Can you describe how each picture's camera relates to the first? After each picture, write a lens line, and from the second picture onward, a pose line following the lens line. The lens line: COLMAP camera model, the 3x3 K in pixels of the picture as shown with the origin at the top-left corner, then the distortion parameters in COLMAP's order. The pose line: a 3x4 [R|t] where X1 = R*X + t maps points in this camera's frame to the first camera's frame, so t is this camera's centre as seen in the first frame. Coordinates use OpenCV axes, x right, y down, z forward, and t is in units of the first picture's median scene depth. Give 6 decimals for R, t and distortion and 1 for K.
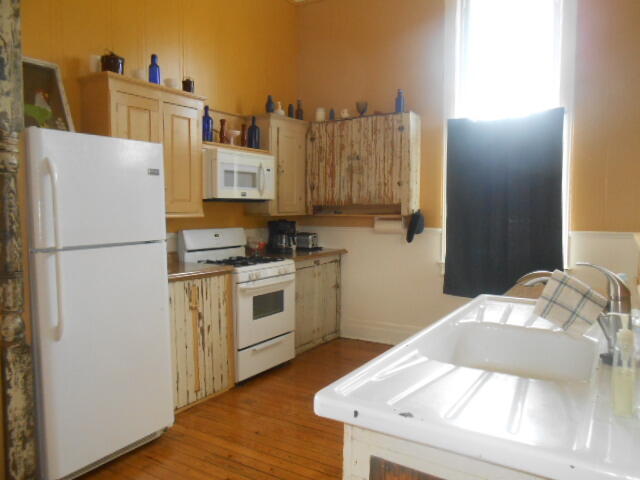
lens RADIAL K [[495.2, 0, 320.0], [0, 495.2, 240.0], [0, 0, 1]] dist [-0.034464, 0.042739]
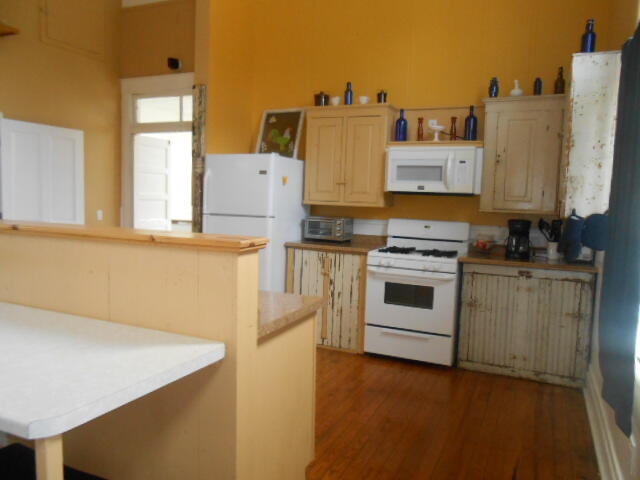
lens RADIAL K [[495.2, 0, 320.0], [0, 495.2, 240.0], [0, 0, 1]] dist [-0.034464, 0.042739]
pose [[0.125049, 0.088814, -0.988167, 0.922504], [-0.099041, 0.992128, 0.076637, -0.045563], [0.987195, 0.088285, 0.132861, 0.717565]]
